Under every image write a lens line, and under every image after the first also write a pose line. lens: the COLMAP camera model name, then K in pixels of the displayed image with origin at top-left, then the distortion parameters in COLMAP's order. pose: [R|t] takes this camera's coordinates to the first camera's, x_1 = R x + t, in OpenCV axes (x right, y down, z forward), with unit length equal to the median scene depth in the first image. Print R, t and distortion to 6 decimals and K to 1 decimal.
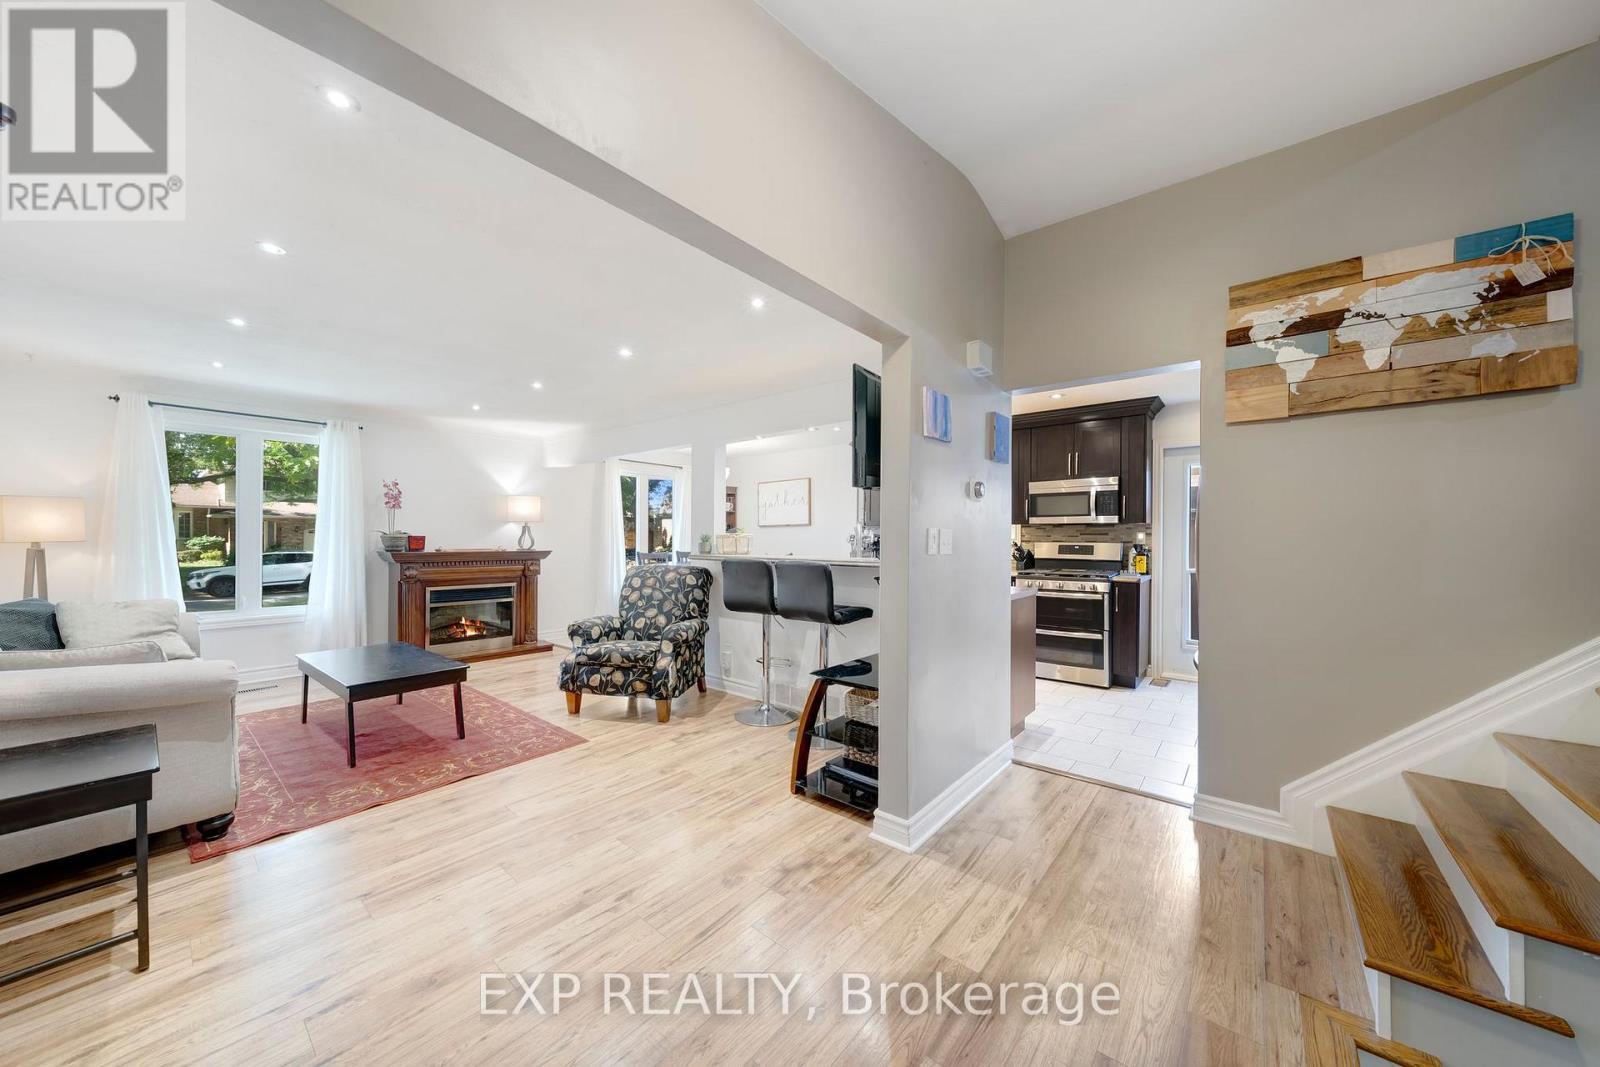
lens RADIAL K [[557.5, 0, 800.0], [0, 557.5, 533.5], [0, 0, 1]] dist [-0.003876, -0.000064]
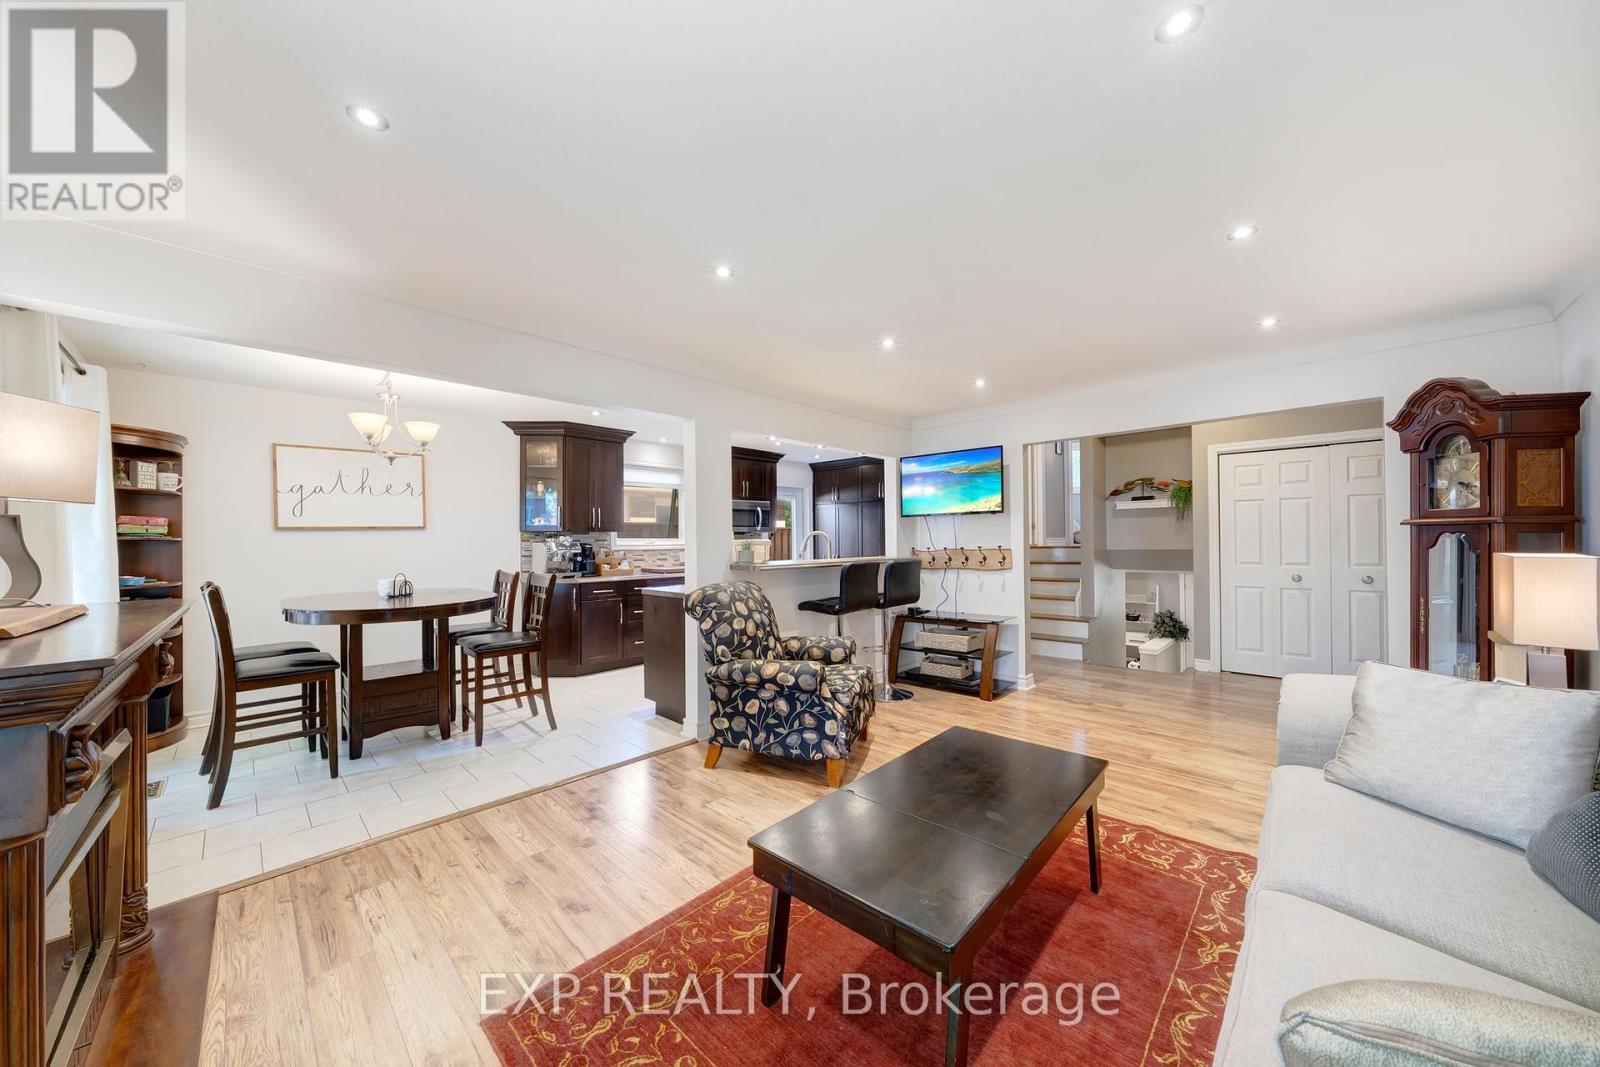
lens RADIAL K [[549.7, 0, 813.5], [0, 549.7, 545.1], [0, 0, 1]] dist [-0.005333, -0.000070]
pose [[0.059235, -0.010779, 0.998186, -1.071689], [0.007223, 0.999920, 0.010369, 0.000720], [-0.998218, 0.006595, 0.059309, 0.942612]]
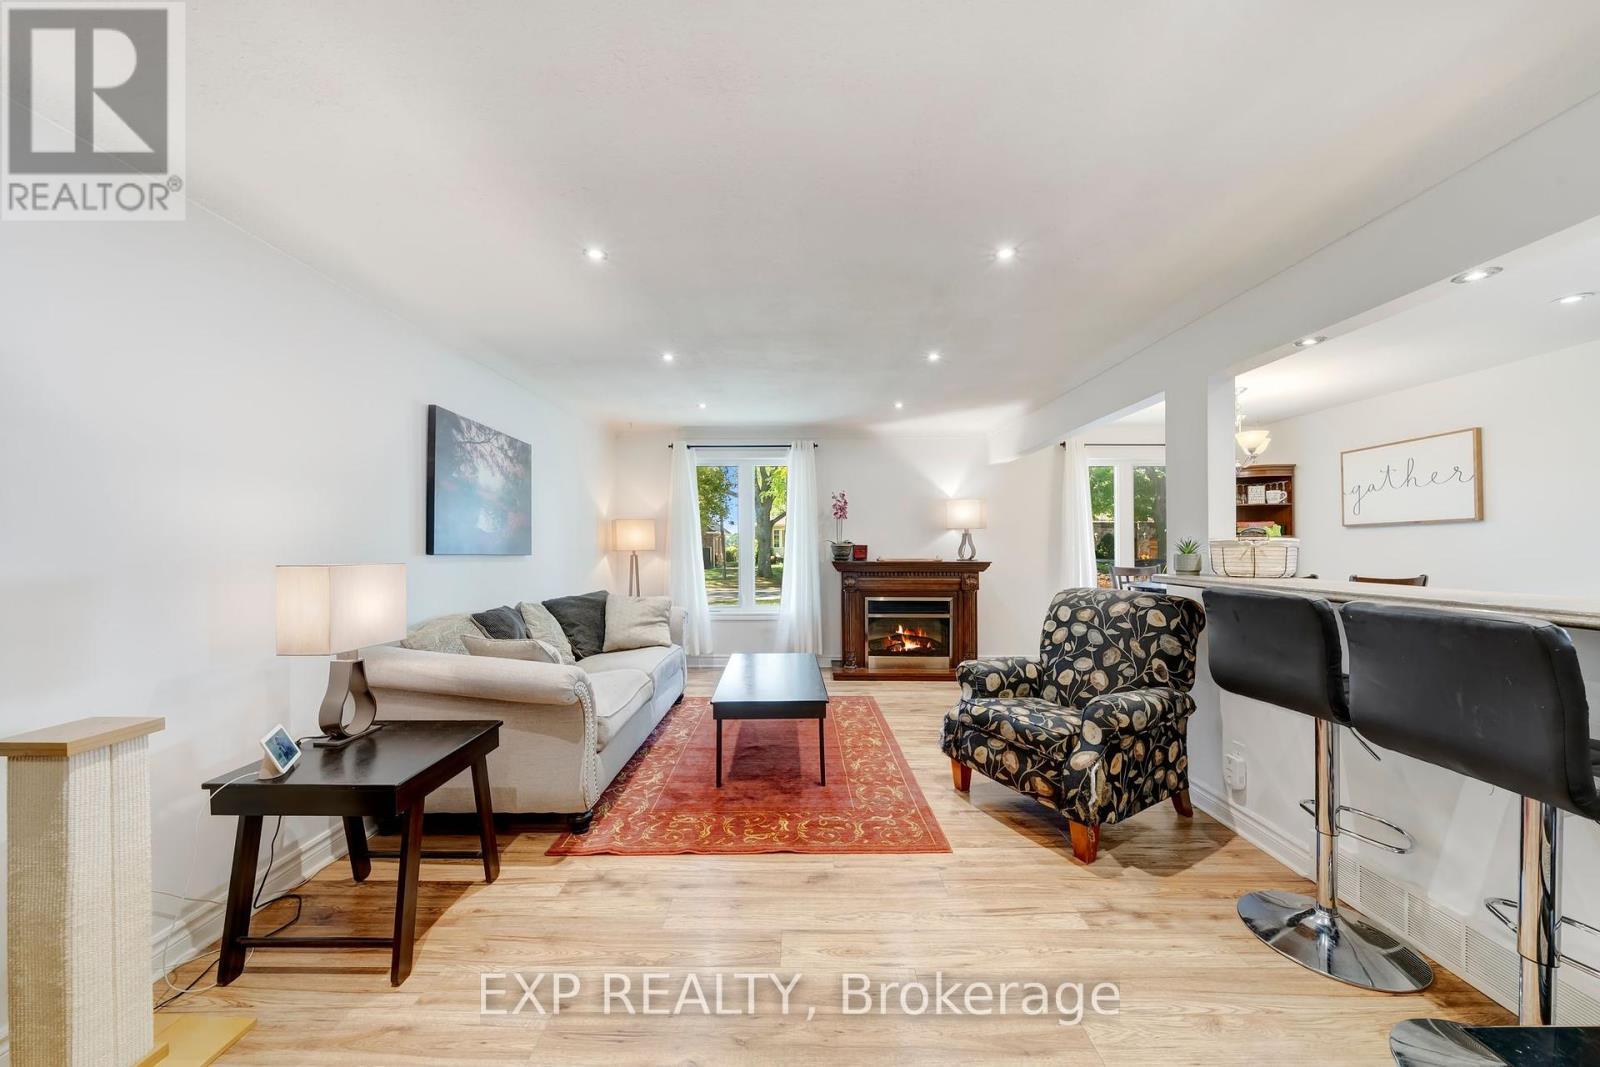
lens RADIAL K [[550.8, 0, 795.8], [0, 550.8, 542.7], [0, 0, 1]] dist [-0.003627, -0.000079]
pose [[0.635425, -0.008029, -0.772121, 0.011481], [0.008687, 0.999957, -0.003249, 0.002387], [0.772114, -0.004643, 0.635467, 0.364457]]
